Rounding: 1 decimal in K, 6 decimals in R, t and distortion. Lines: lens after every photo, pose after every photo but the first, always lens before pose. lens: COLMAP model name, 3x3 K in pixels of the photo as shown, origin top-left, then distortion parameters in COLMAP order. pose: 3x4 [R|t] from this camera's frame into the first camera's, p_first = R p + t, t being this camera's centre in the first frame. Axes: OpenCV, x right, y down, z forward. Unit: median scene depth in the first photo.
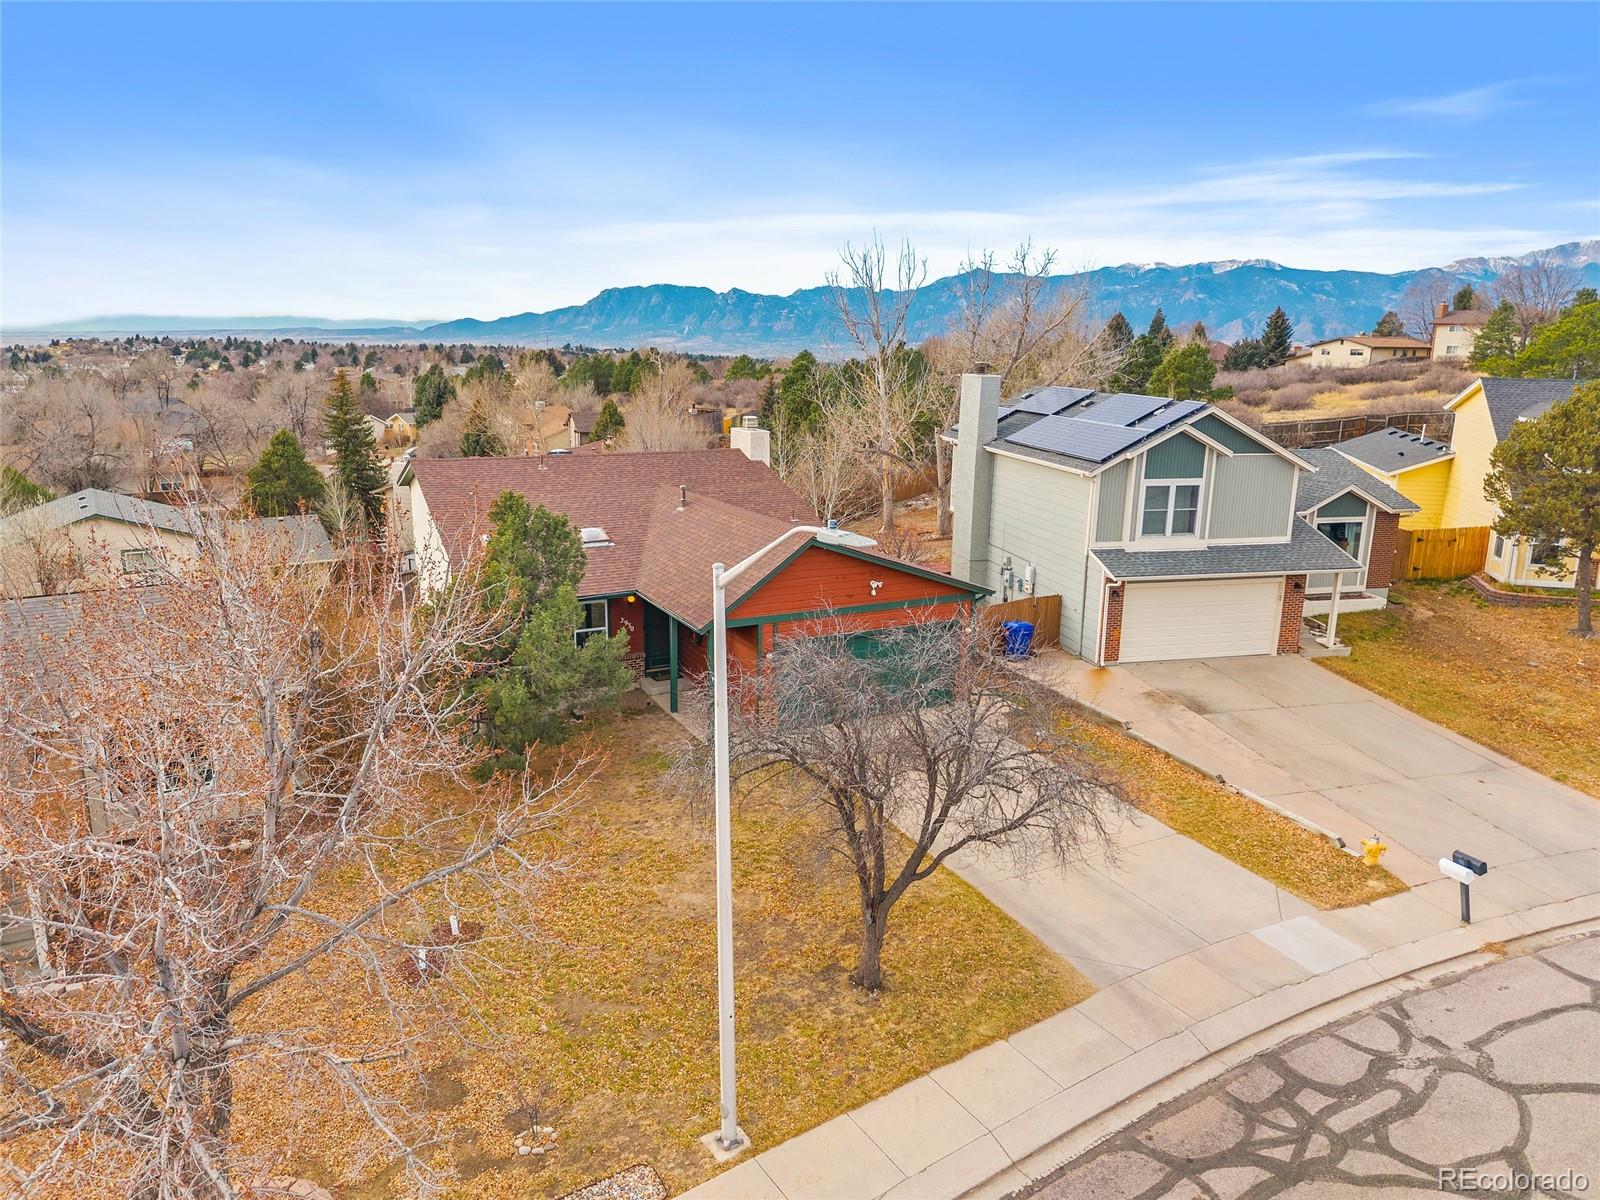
lens RADIAL K [[1104.8, 0, 802.4], [0, 1104.8, 617.1], [0, 0, 1]] dist [0.046410, -0.046020]
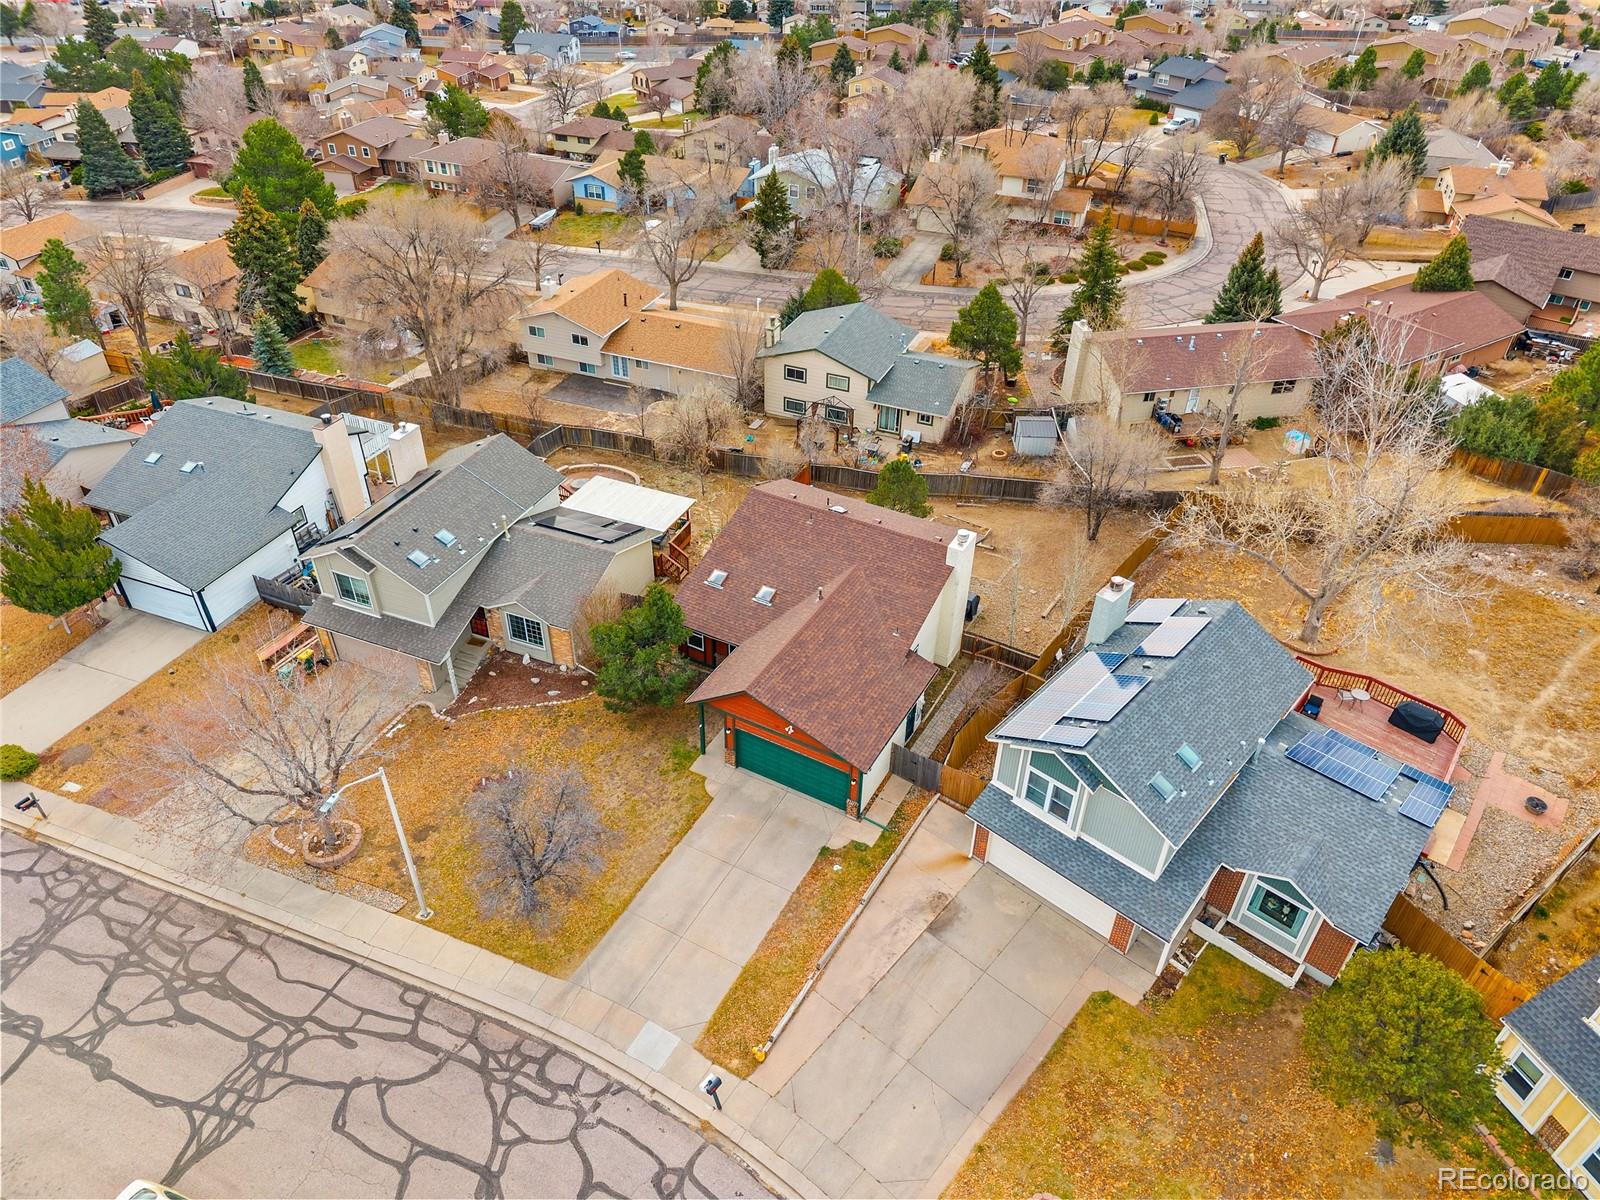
lens RADIAL K [[1104.8, 0, 795.8], [0, 1104.8, 591.0], [0, 0, 1]] dist [0.046410, -0.046020]
pose [[0.543204, 0.486249, -0.684464, 0.802388], [-0.206467, 0.867554, 0.452462, -0.697395], [0.813818, -0.104460, 0.571653, 0.086068]]
